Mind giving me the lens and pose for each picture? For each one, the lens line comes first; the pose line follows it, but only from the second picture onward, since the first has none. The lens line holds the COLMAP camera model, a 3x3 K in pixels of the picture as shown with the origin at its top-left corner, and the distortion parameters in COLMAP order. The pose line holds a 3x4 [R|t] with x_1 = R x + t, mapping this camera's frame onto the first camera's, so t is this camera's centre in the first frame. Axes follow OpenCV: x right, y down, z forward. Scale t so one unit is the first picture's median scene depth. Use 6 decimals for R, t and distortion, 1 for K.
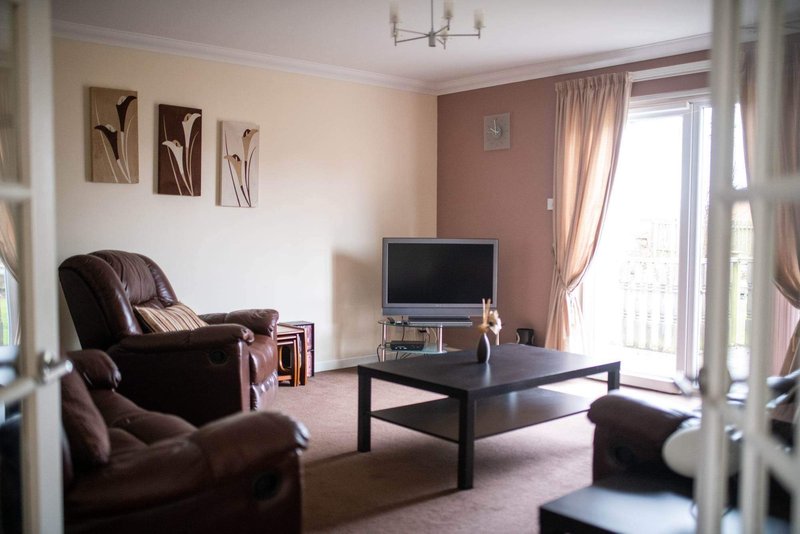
lens RADIAL K [[738.3, 0, 400.0], [0, 738.3, 267.0], [0, 0, 1]] dist [-0.009593, -0.005232]
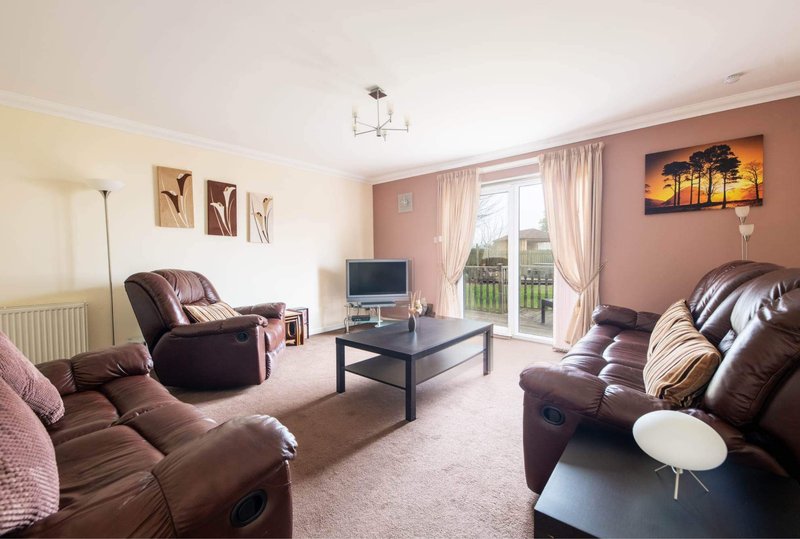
lens RADIAL K [[325.0, 0, 400.0], [0, 325.0, 269.5], [0, 0, 1]] dist [0.001155, -0.000028]
pose [[0.987645, -0.023565, 0.154923, -0.019866], [0.026317, 0.999530, -0.015738, 0.001340], [-0.154479, 0.019621, 0.987801, 0.225750]]
